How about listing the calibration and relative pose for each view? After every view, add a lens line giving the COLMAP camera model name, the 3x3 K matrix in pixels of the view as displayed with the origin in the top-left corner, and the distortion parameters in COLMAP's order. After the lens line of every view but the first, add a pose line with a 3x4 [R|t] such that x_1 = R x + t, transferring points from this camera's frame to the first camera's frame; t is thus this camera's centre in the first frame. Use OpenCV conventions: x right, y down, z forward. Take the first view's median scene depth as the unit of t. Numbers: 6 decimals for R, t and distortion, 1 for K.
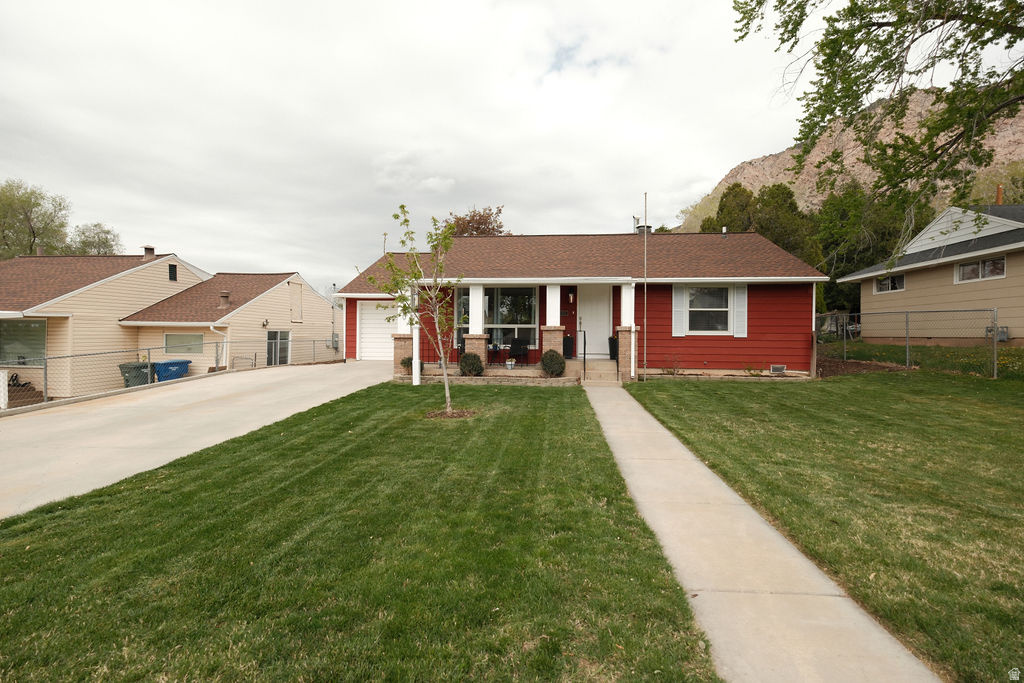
lens RADIAL K [[430.8, 0, 510.5], [0, 430.8, 335.1], [0, 0, 1]] dist [0.002029, 0.000392]
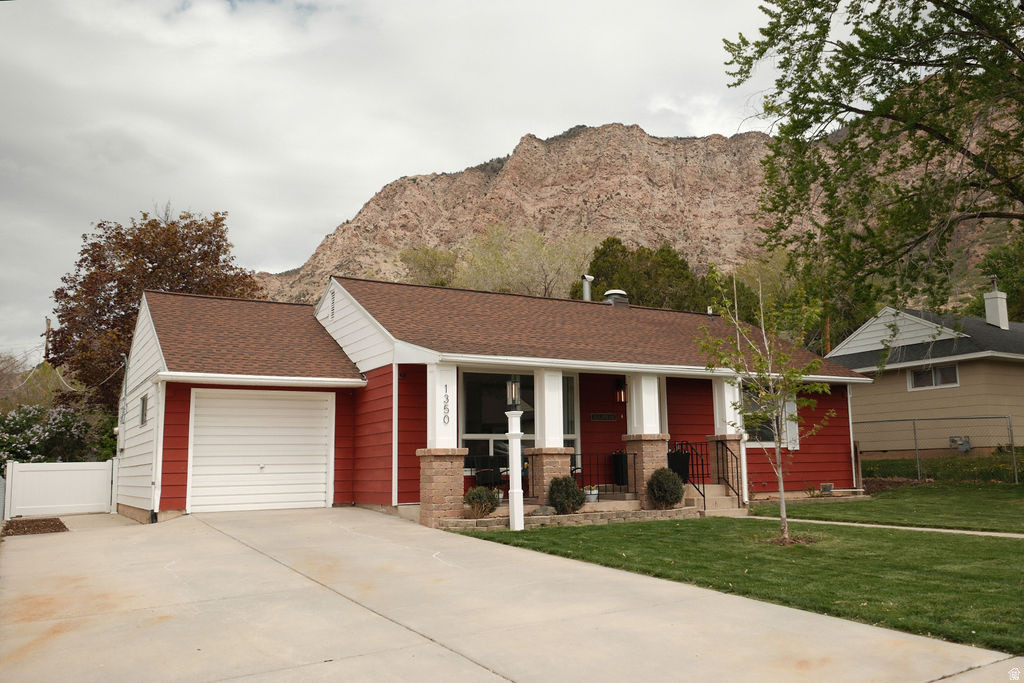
lens RADIAL K [[854.8, 0, 512.0], [0, 854.8, 341.5], [0, 0, 1]] dist [0.006587, 0.009494]
pose [[0.814465, 0.063620, 0.576714, -0.787364], [0.027255, 0.988678, -0.147557, 0.025584], [-0.579572, 0.135898, 0.803509, 0.005080]]
